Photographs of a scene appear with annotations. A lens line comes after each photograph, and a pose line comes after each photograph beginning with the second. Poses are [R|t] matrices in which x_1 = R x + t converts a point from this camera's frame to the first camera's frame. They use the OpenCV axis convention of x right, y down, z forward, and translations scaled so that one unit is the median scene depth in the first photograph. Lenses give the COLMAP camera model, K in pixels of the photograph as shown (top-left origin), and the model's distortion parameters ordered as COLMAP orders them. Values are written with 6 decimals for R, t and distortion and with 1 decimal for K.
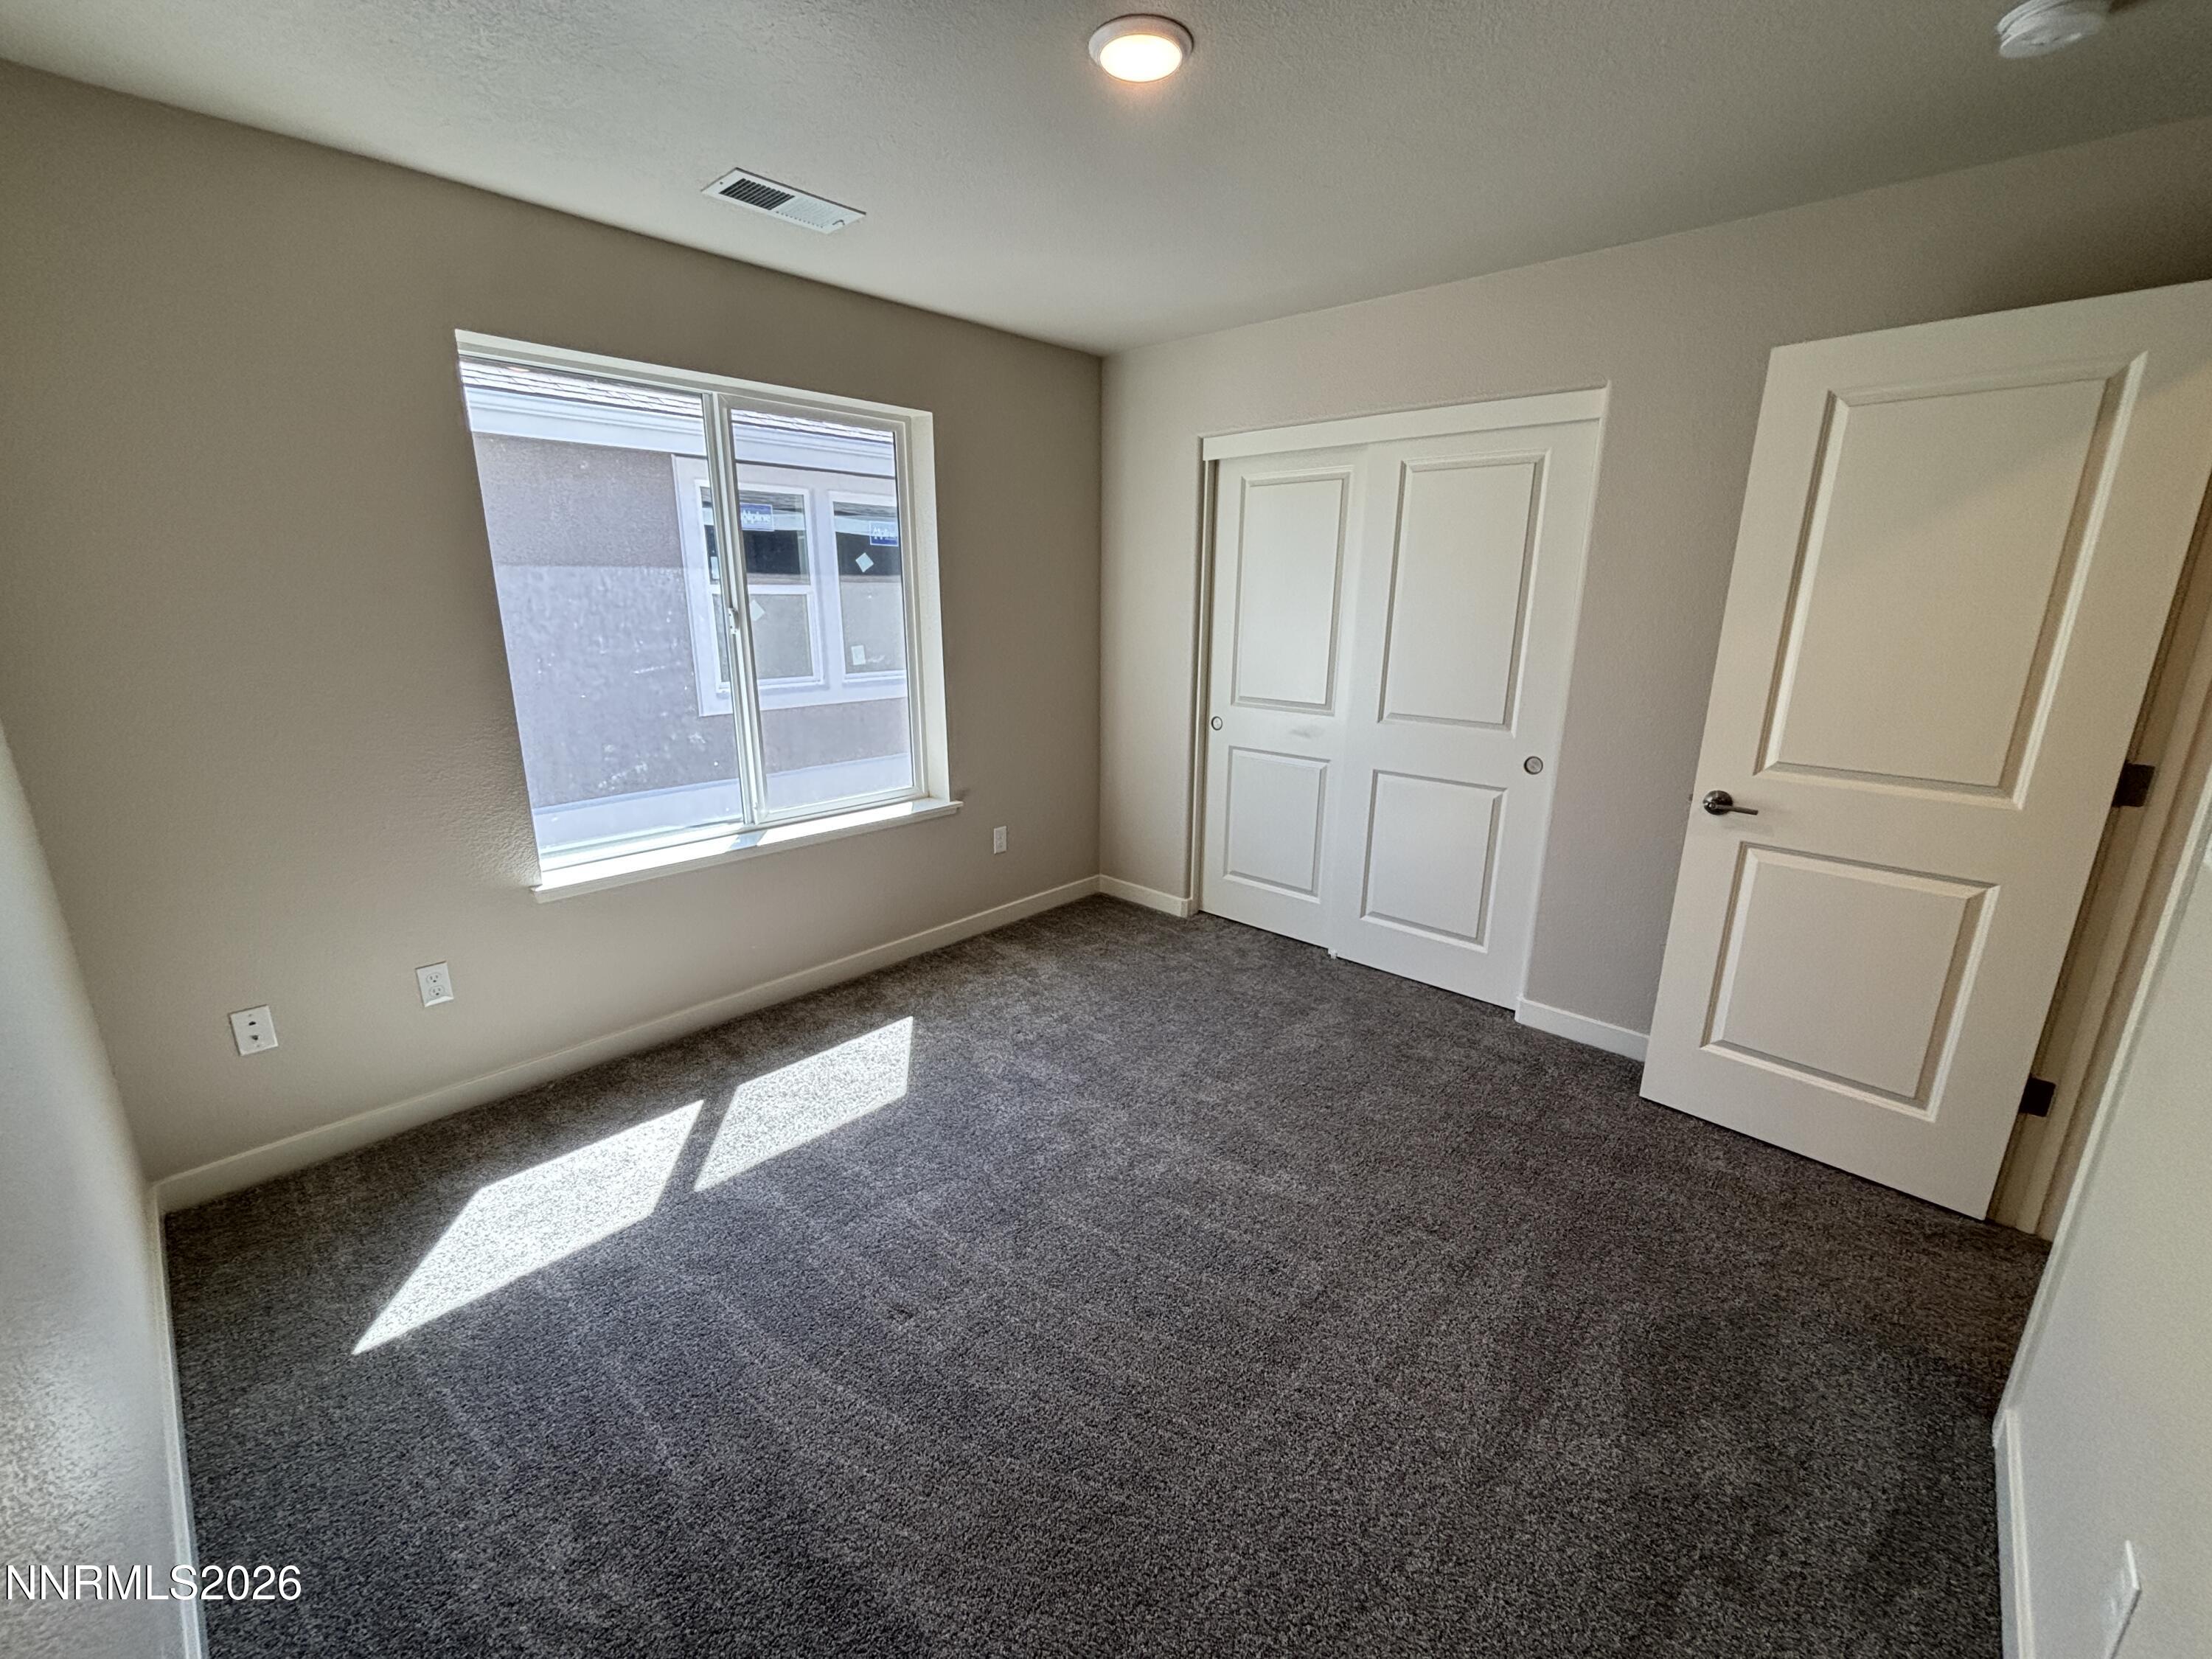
lens RADIAL K [[899.8, 0, 1107.2], [0, 899.8, 830.5], [0, 0, 1]] dist [0.000638, 0.000473]
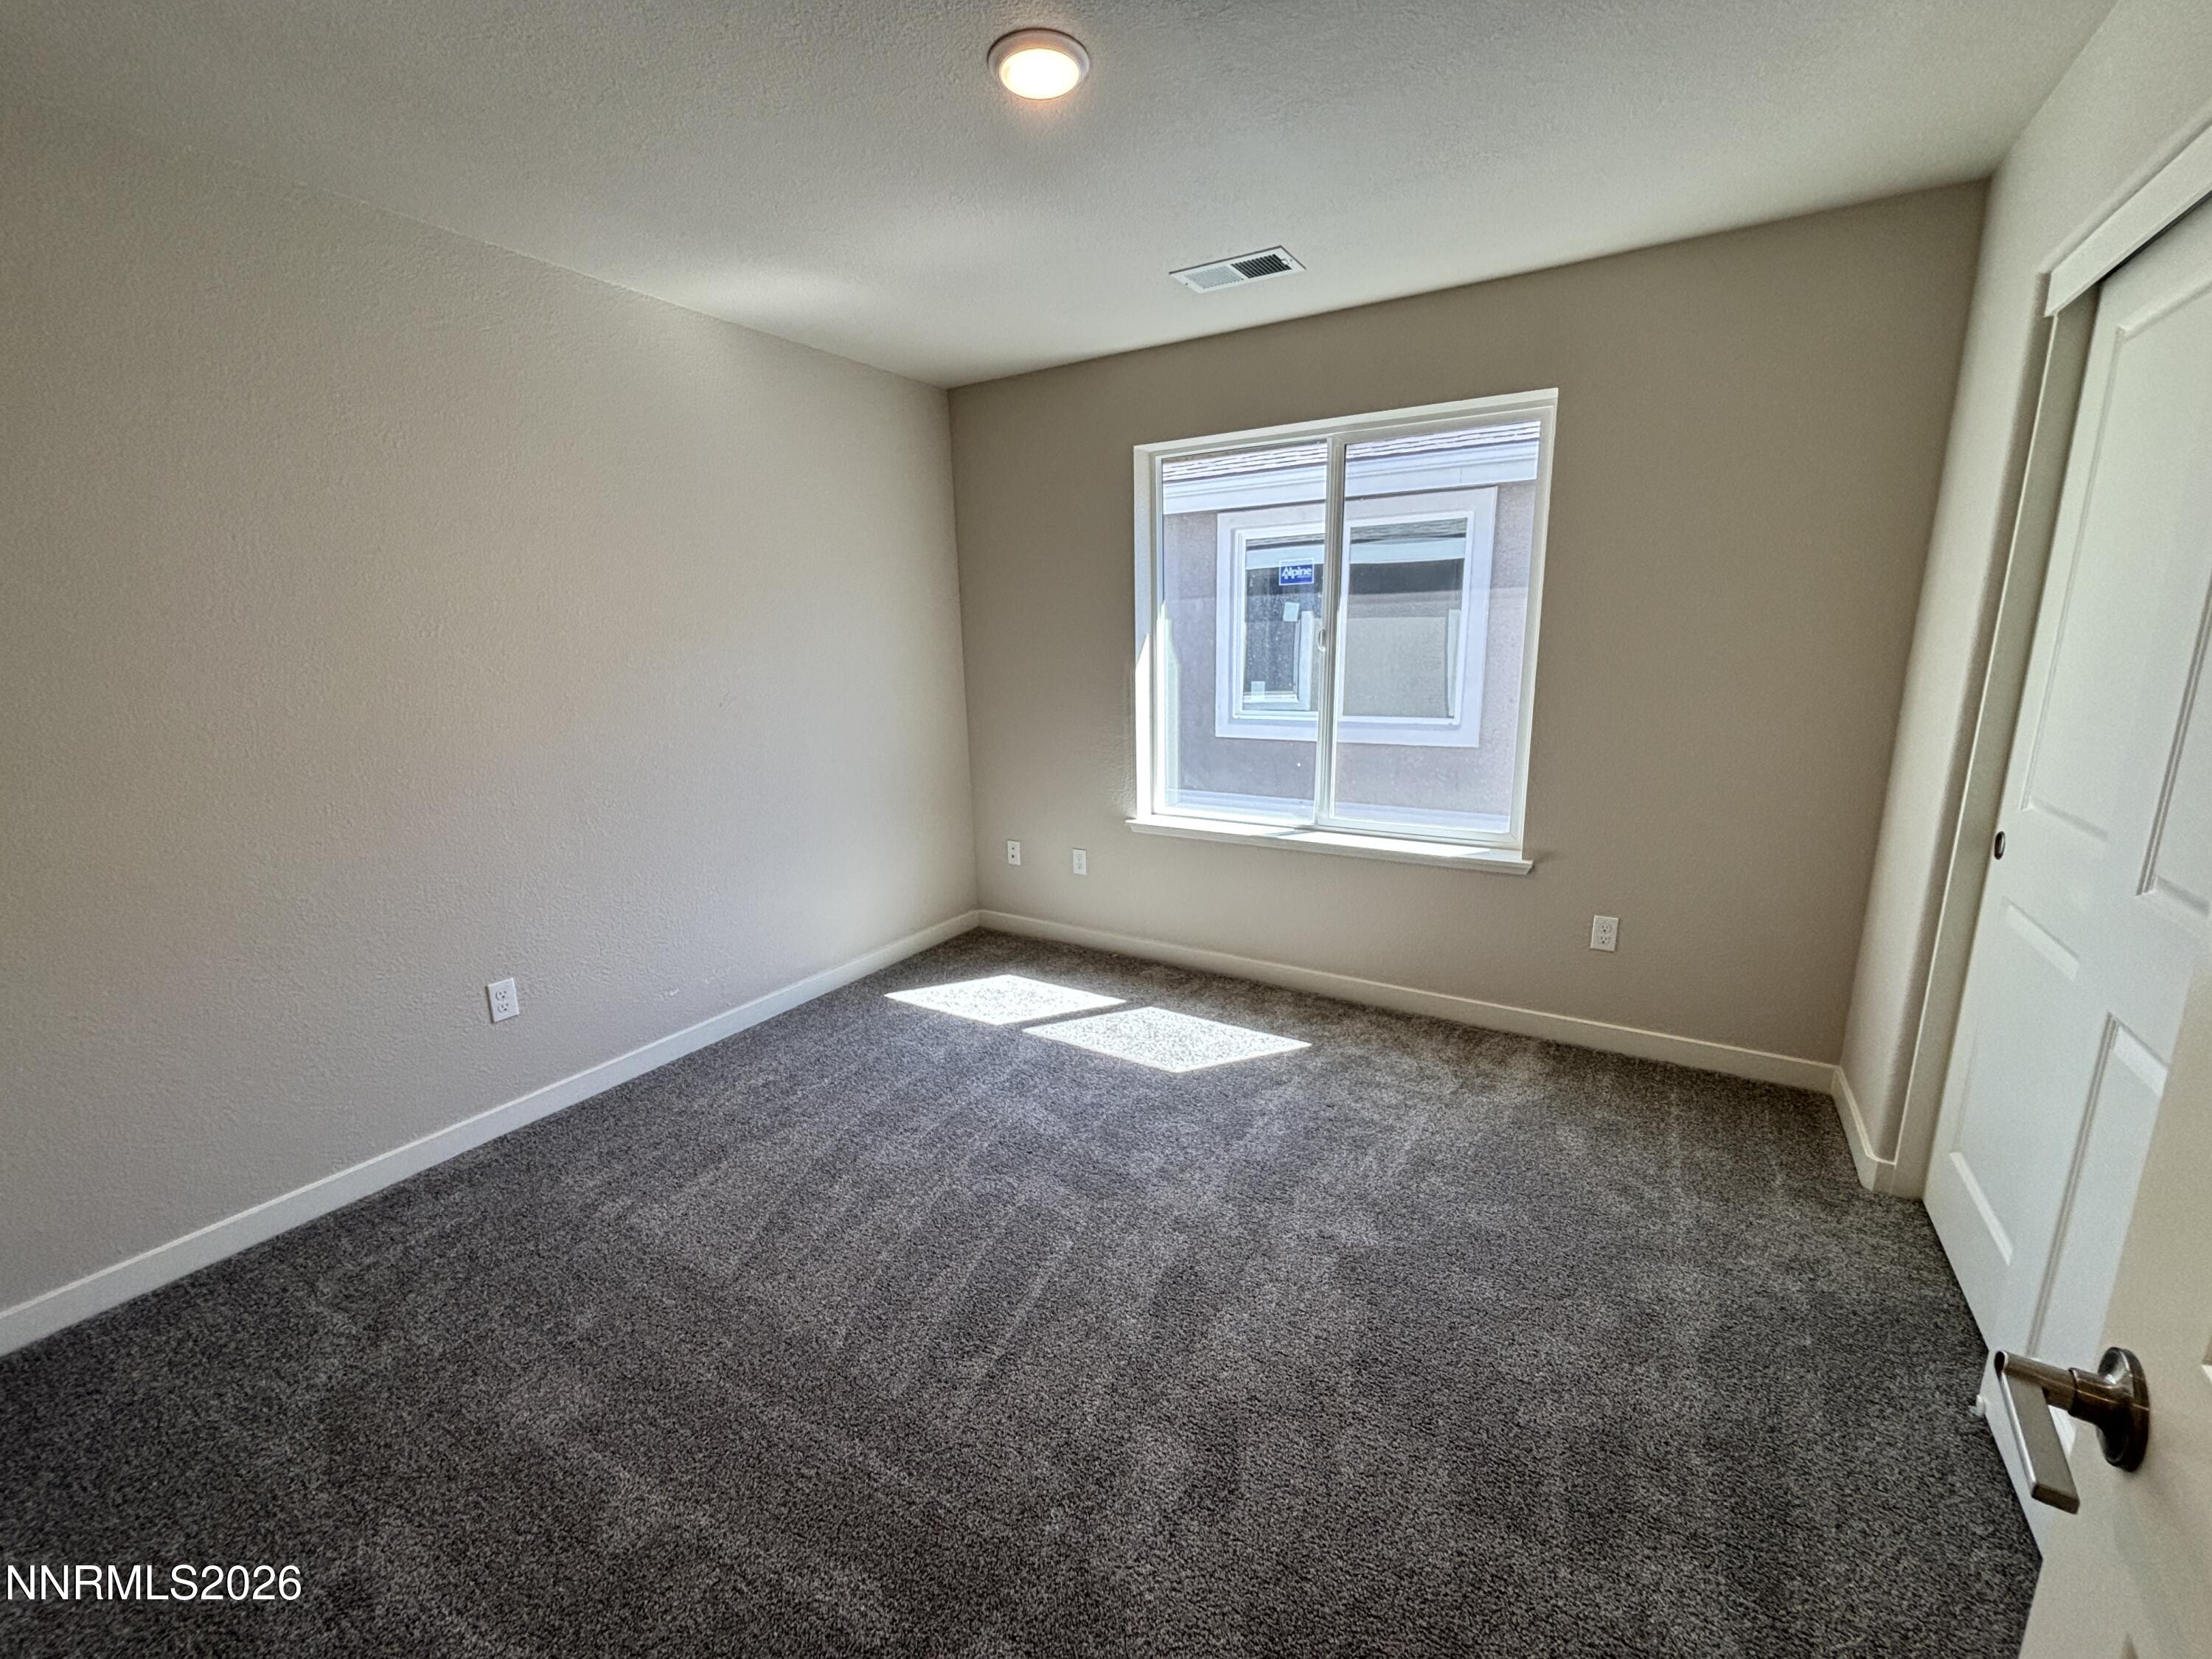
lens RADIAL K [[899.8, 0, 1107.2], [0, 899.8, 830.5], [0, 0, 1]] dist [0.000638, 0.000473]
pose [[0.201114, 0.211636, -0.956433, 0.669451], [-0.237707, 0.957742, 0.161942, -0.131724], [0.950289, 0.194782, 0.242923, 0.532778]]
